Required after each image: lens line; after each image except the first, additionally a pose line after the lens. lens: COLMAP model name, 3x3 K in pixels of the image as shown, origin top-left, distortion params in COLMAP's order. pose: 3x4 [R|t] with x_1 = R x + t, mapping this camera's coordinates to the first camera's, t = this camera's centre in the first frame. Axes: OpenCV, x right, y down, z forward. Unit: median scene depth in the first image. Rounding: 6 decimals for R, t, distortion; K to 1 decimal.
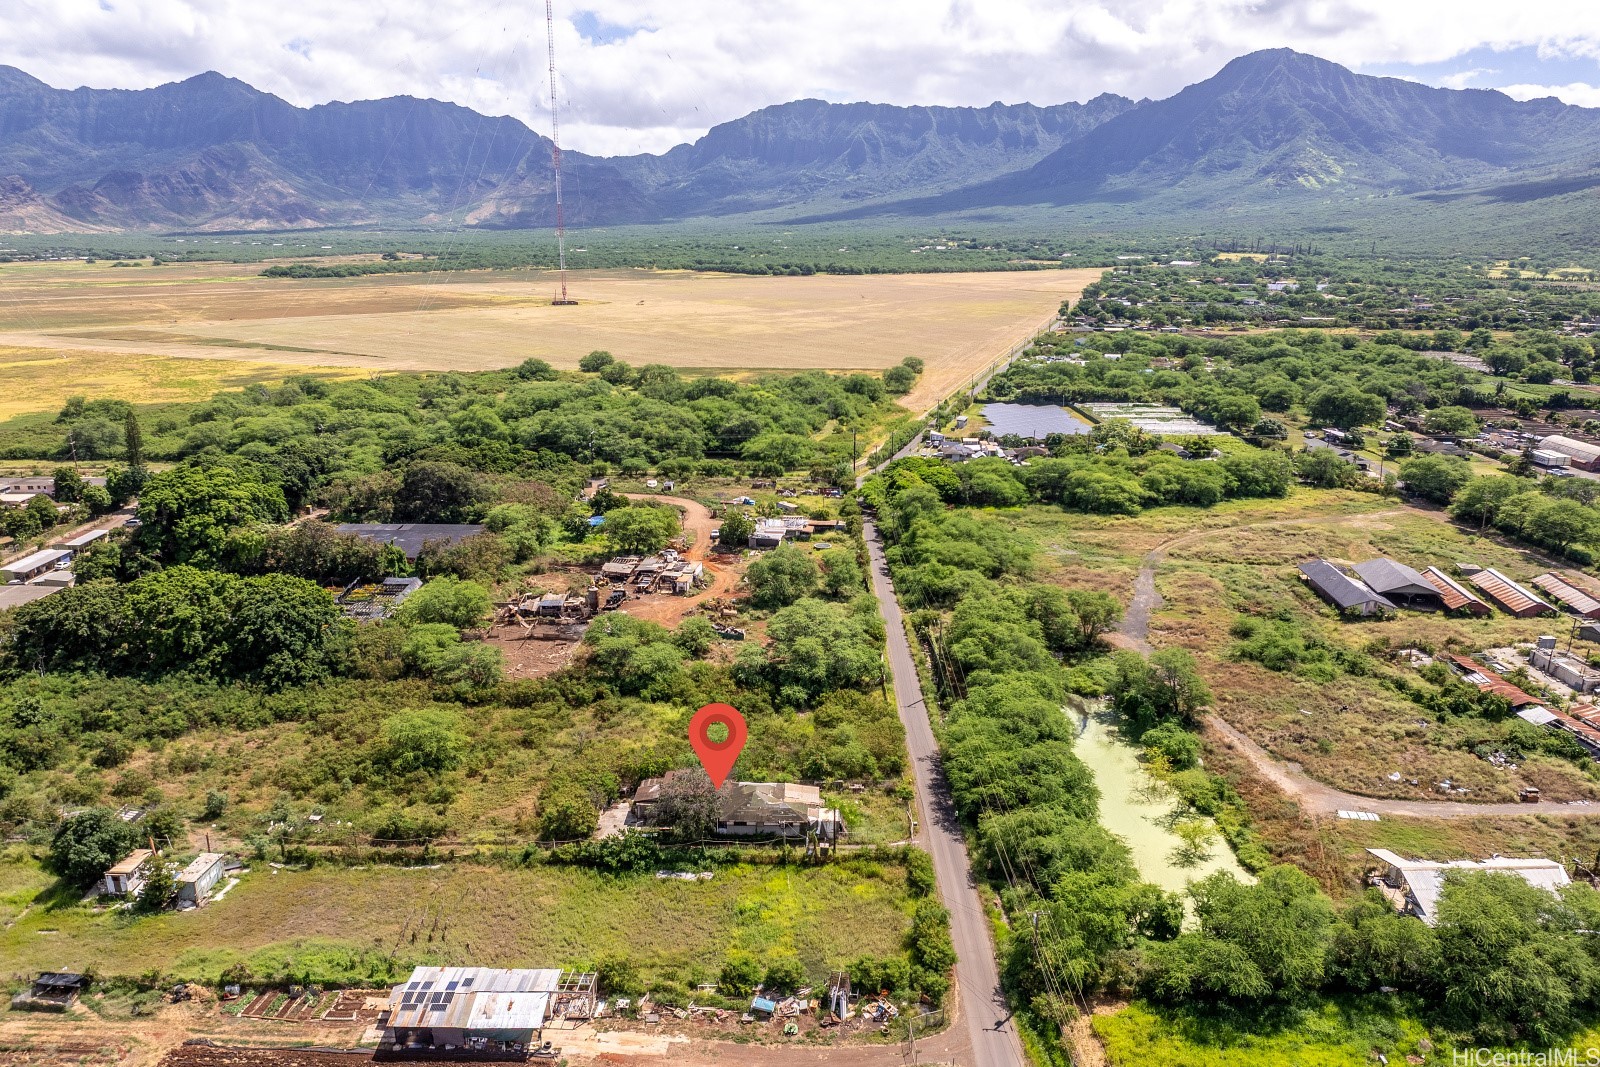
lens RADIAL K [[1180.6, 0, 805.3], [0, 1180.6, 611.9], [0, 0, 1]] dist [-0.037829, 0.002053]
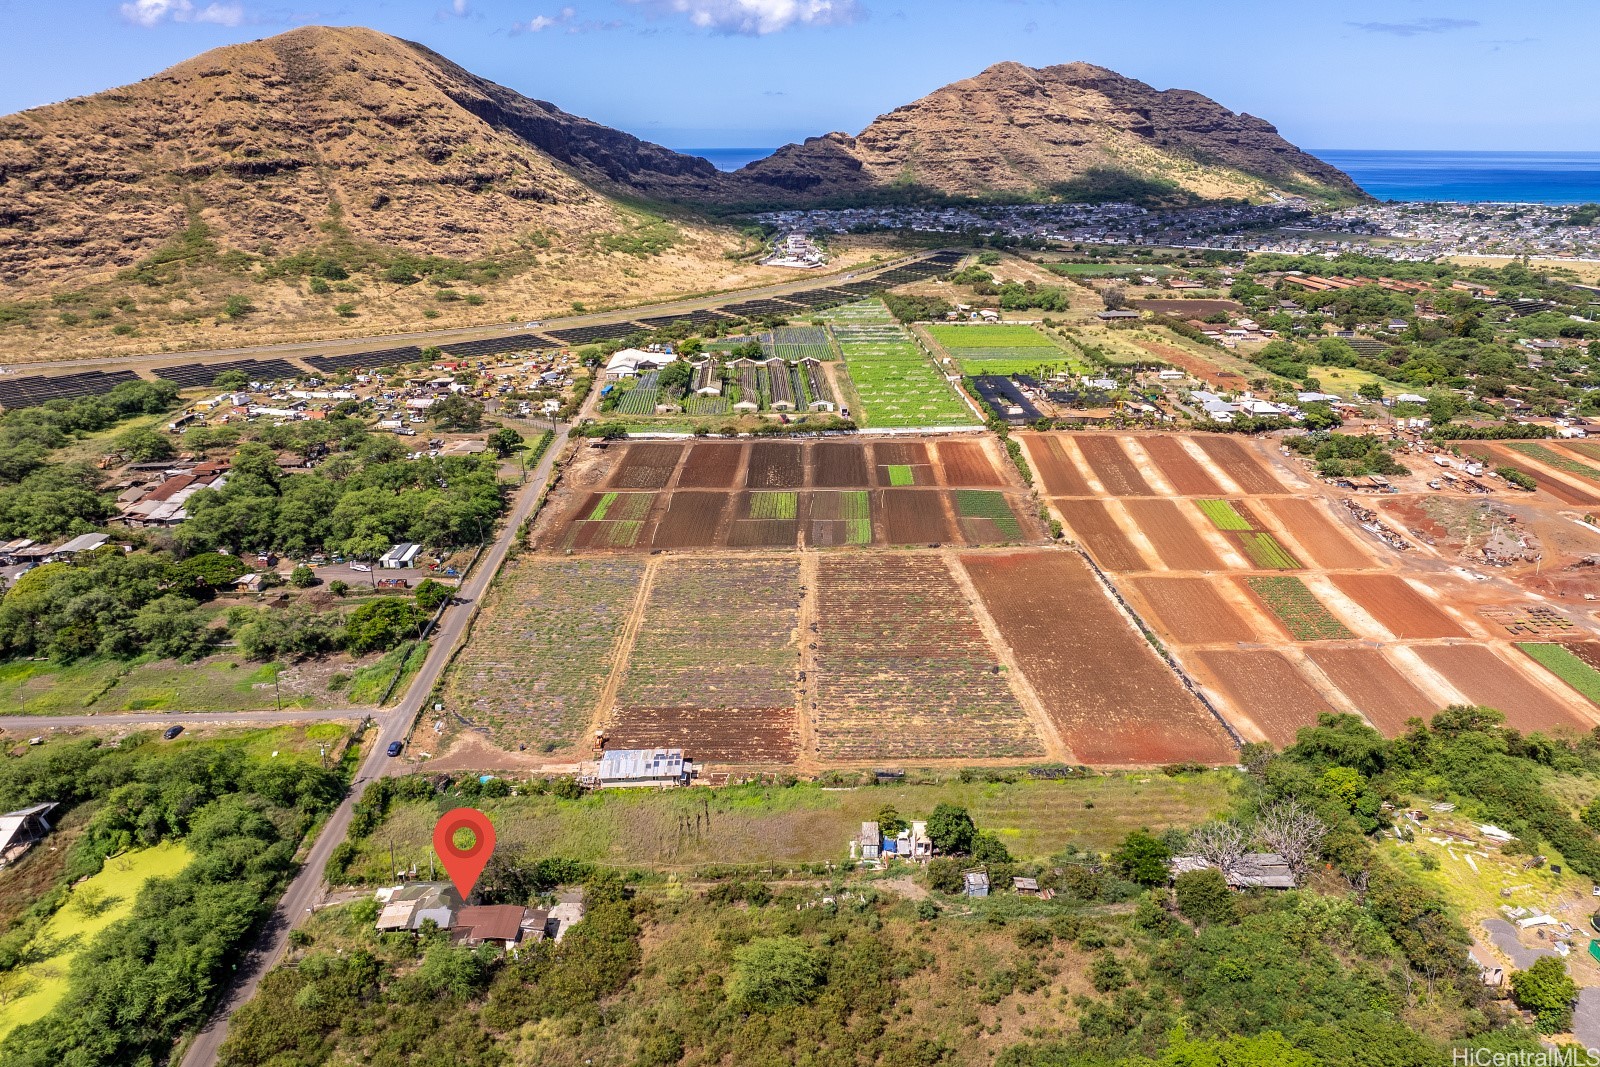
lens RADIAL K [[1140.9, 0, 800.0], [0, 1140.9, 533.5], [0, 0, 1]] dist [-0.043388, -0.001234]
pose [[-0.999473, 0.011012, -0.030528, -0.267524], [-0.009643, 0.797420, 0.603348, -0.586006], [0.030988, 0.603325, -0.796893, 1.241894]]
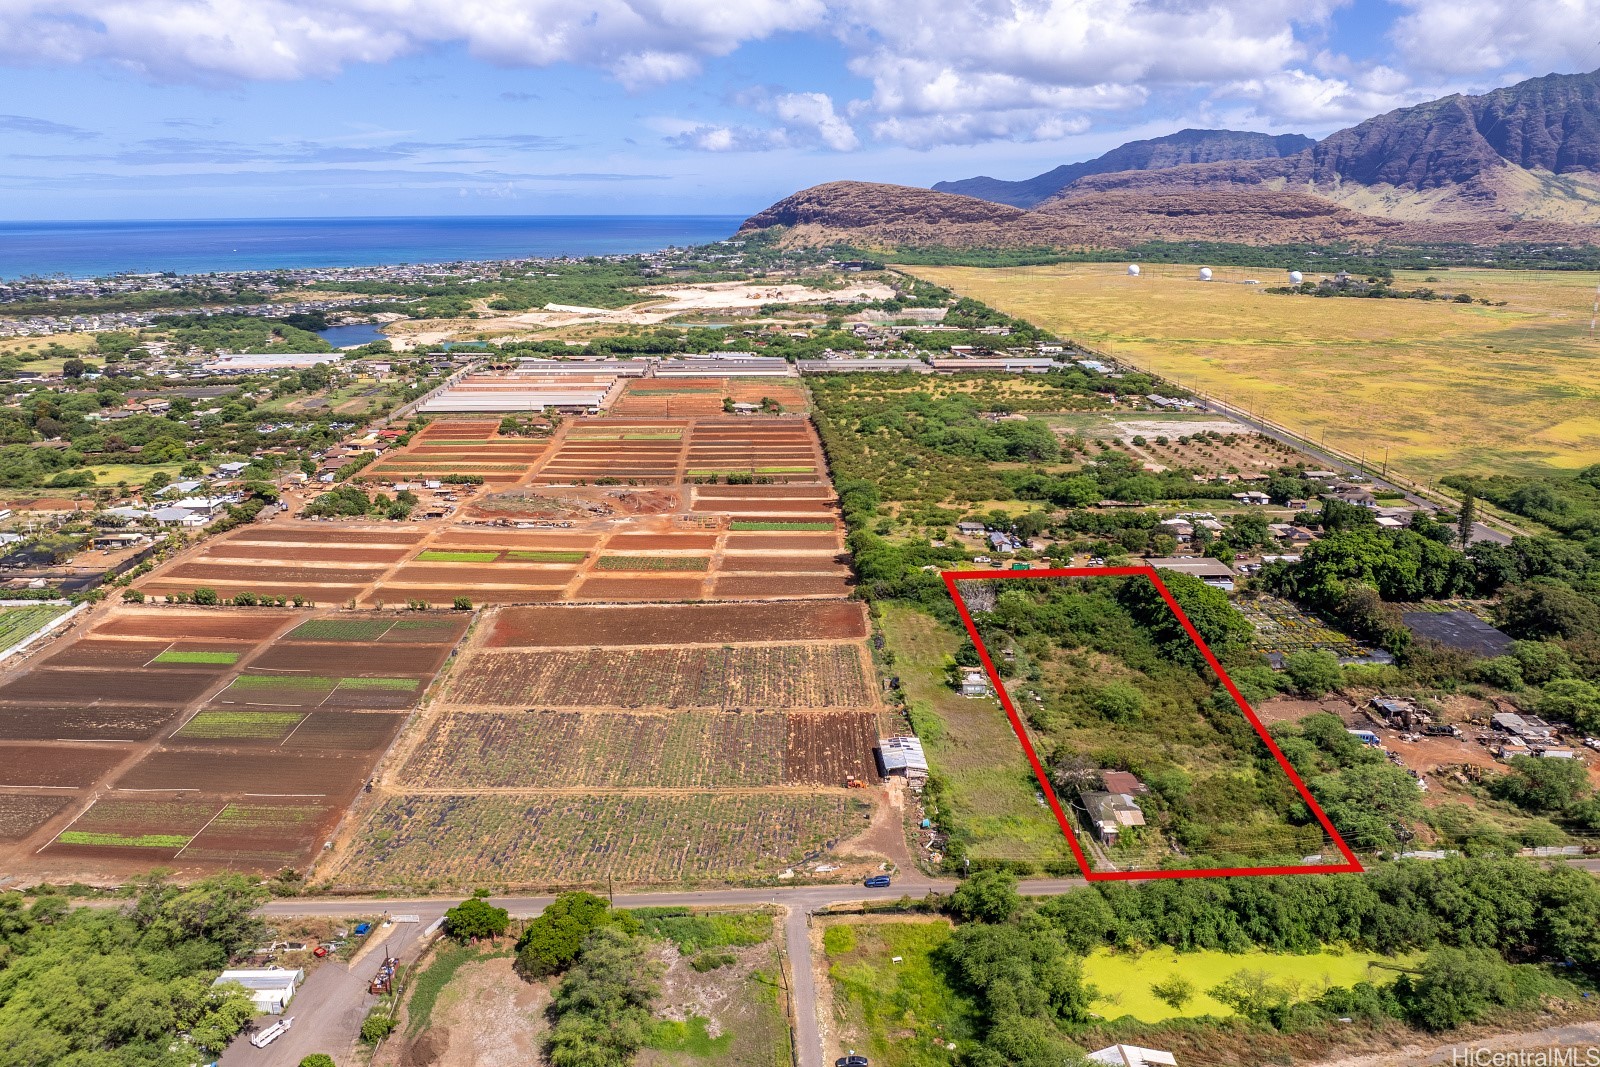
lens RADIAL K [[1140.0, 0, 804.1], [0, 1140.0, 522.0], [0, 0, 1]] dist [-0.038709, 0.003182]
pose [[0.042709, 0.261328, -0.964305, 0.994906], [-0.310151, 0.920968, 0.235847, -0.319569], [0.949727, 0.289007, 0.120385, 0.227101]]
